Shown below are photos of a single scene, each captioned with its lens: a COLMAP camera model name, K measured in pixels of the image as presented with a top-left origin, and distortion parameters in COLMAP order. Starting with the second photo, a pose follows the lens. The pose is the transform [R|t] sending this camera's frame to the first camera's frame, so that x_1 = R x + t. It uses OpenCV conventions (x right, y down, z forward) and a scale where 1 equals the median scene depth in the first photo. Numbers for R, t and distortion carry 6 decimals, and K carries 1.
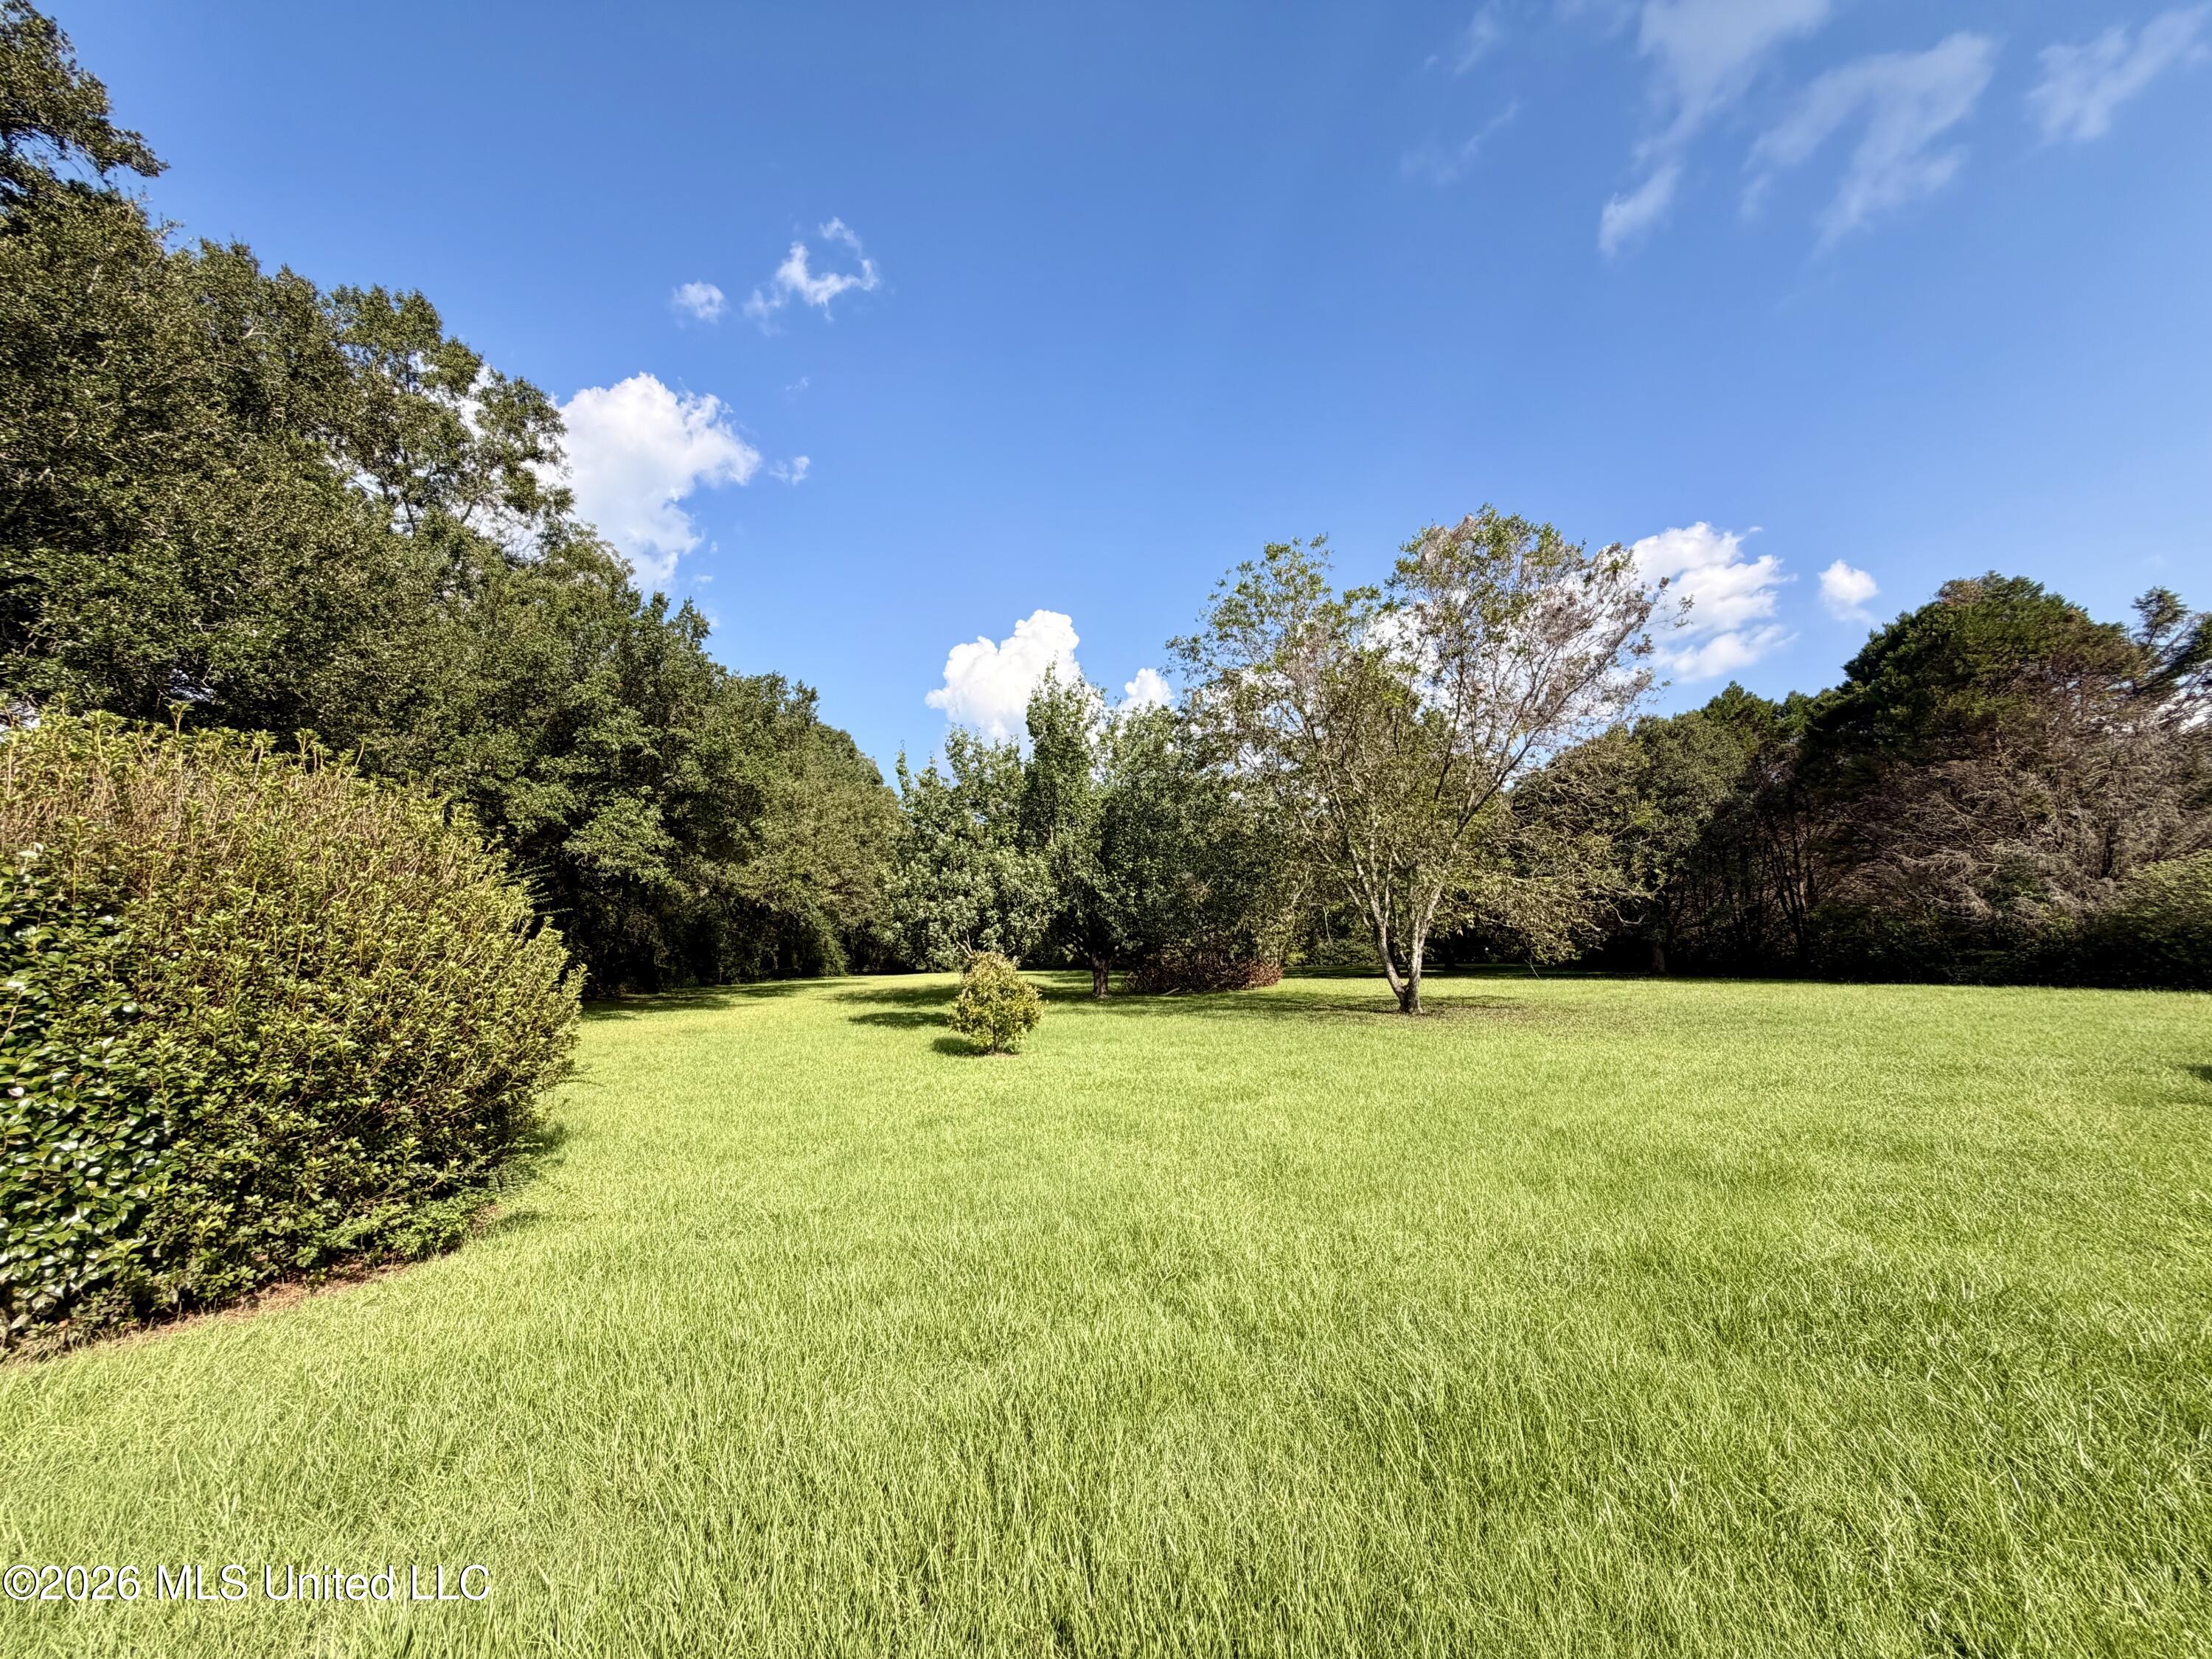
lens RADIAL K [[879.8, 0, 1097.3], [0, 879.8, 815.3], [0, 0, 1]] dist [-0.000900, -0.000131]
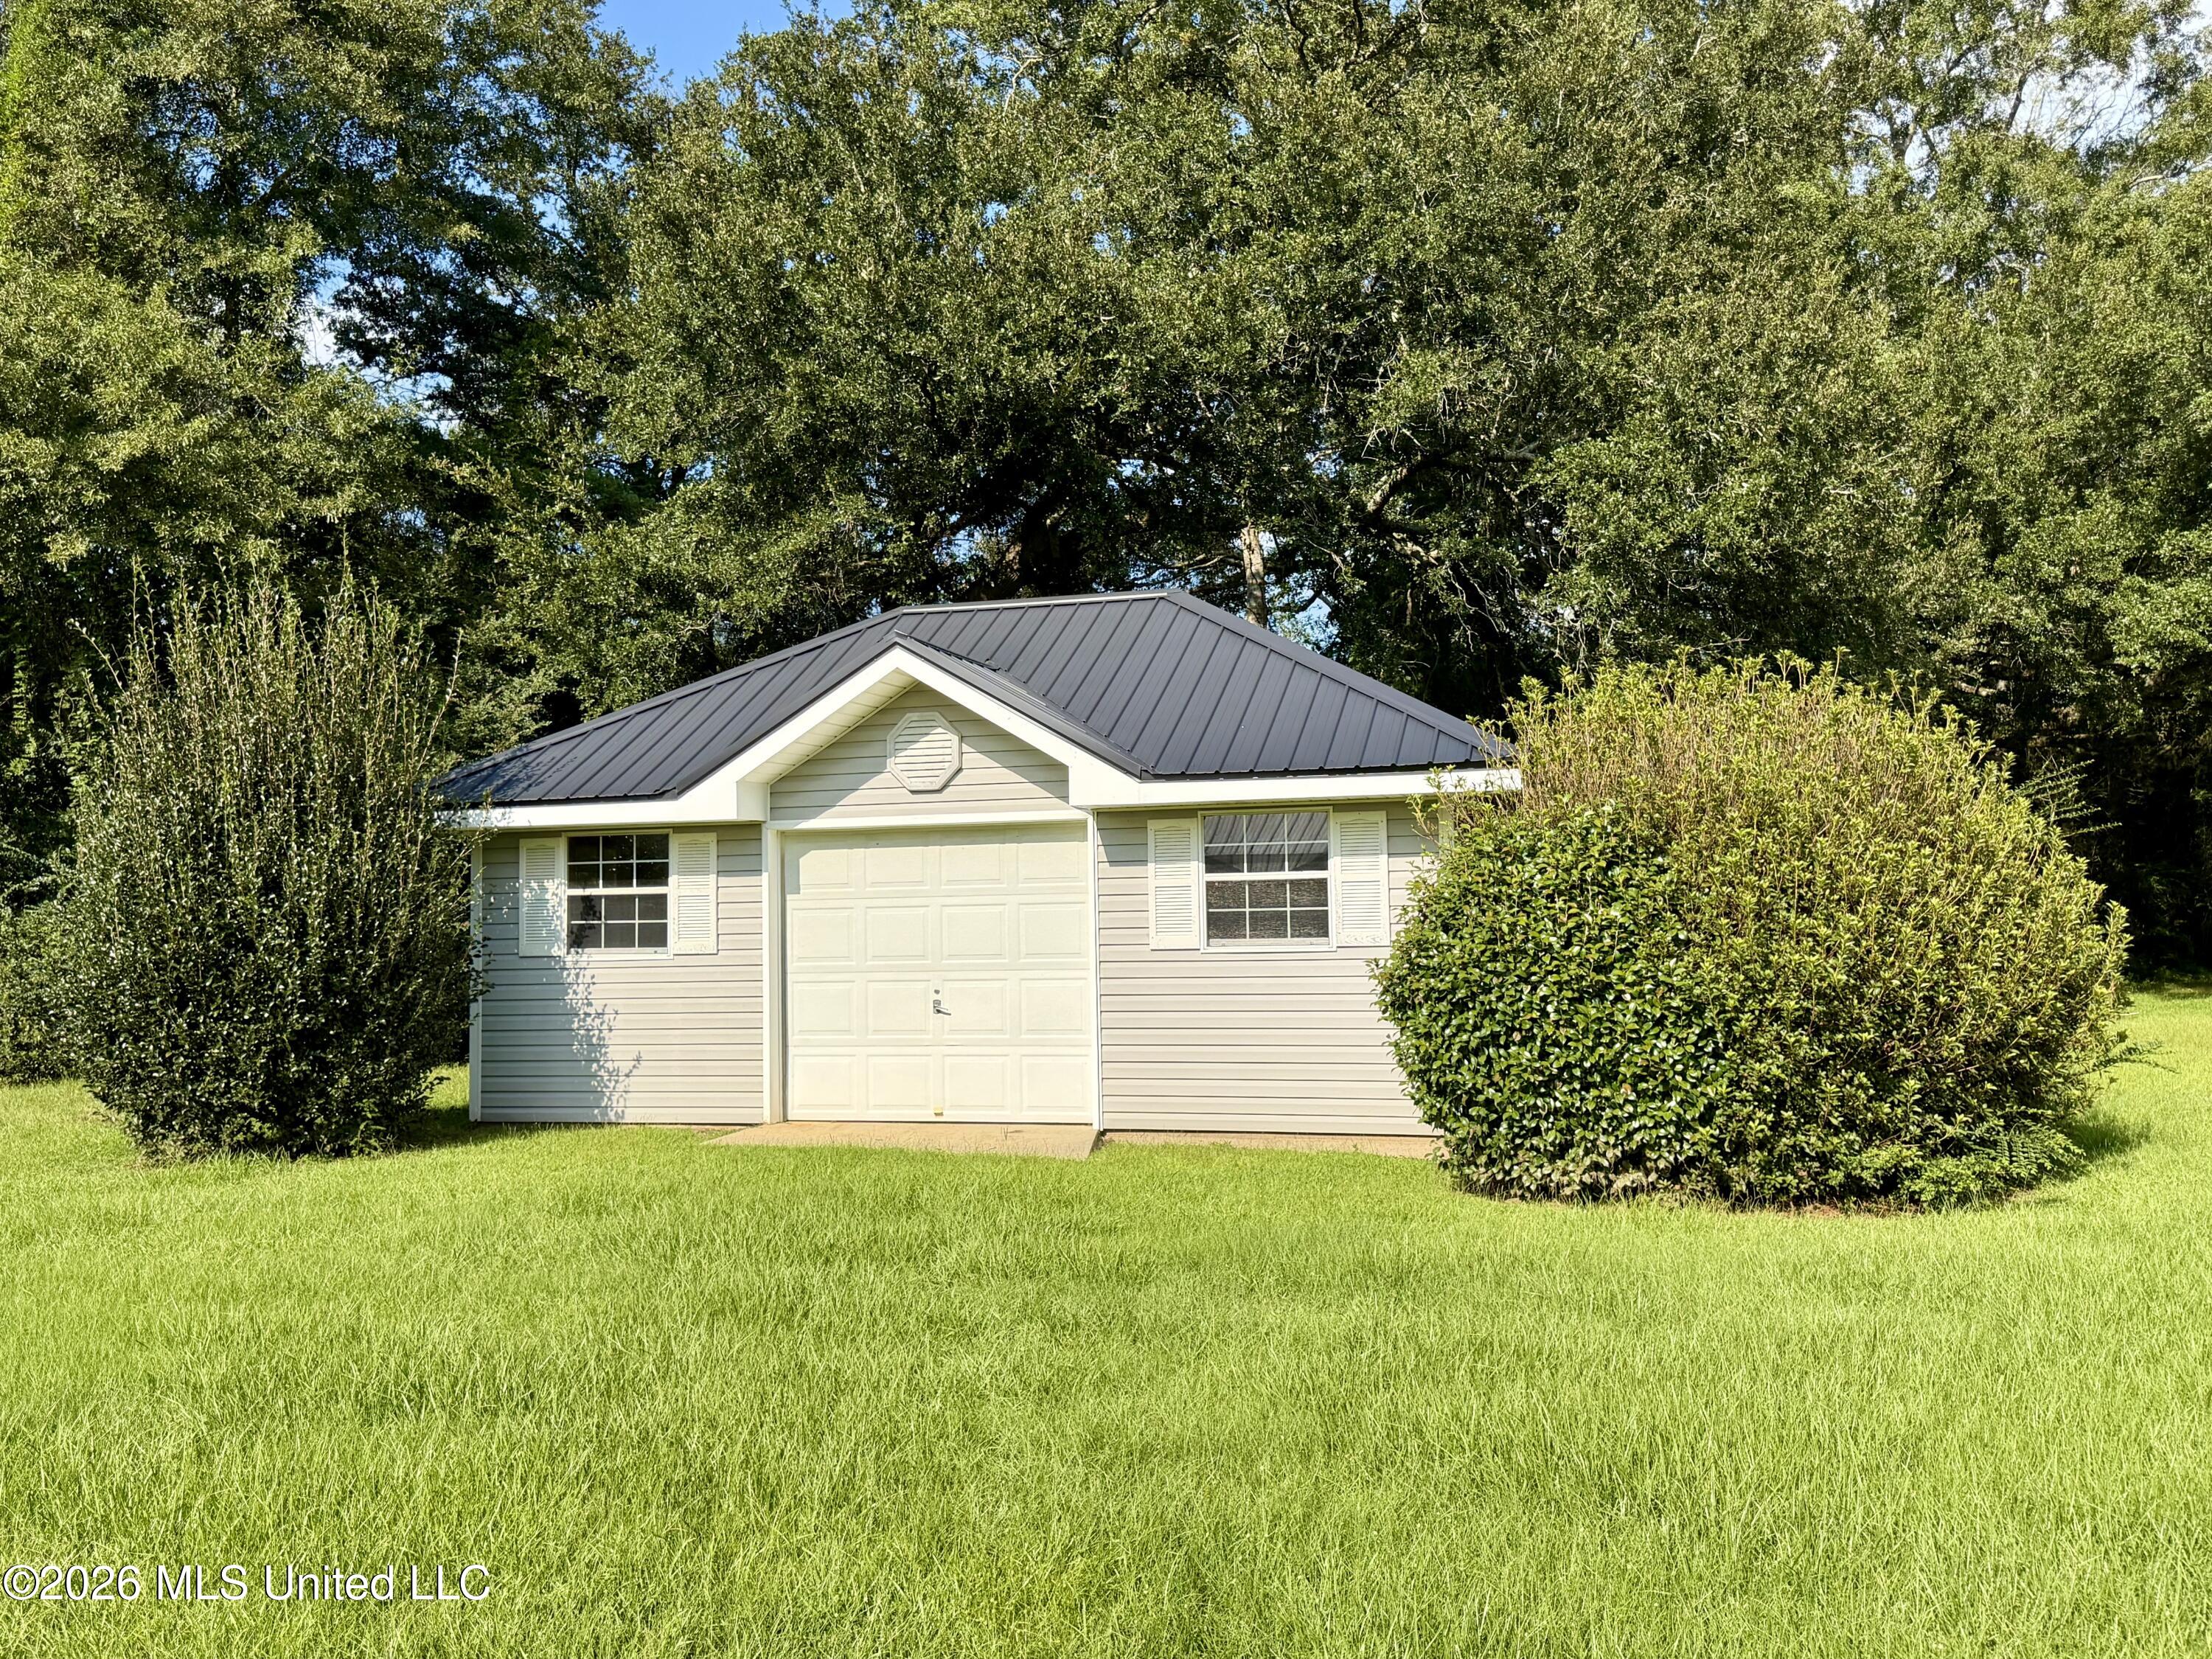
lens RADIAL K [[1858.4, 0, 1094.4], [0, 1858.4, 825.9], [0, 0, 1]] dist [0.033538, -0.062985]
pose [[0.419336, -0.022927, -0.907541, 0.786609], [0.141597, 0.989098, 0.040438, -0.129892], [0.896720, -0.145462, 0.418011, -0.684461]]
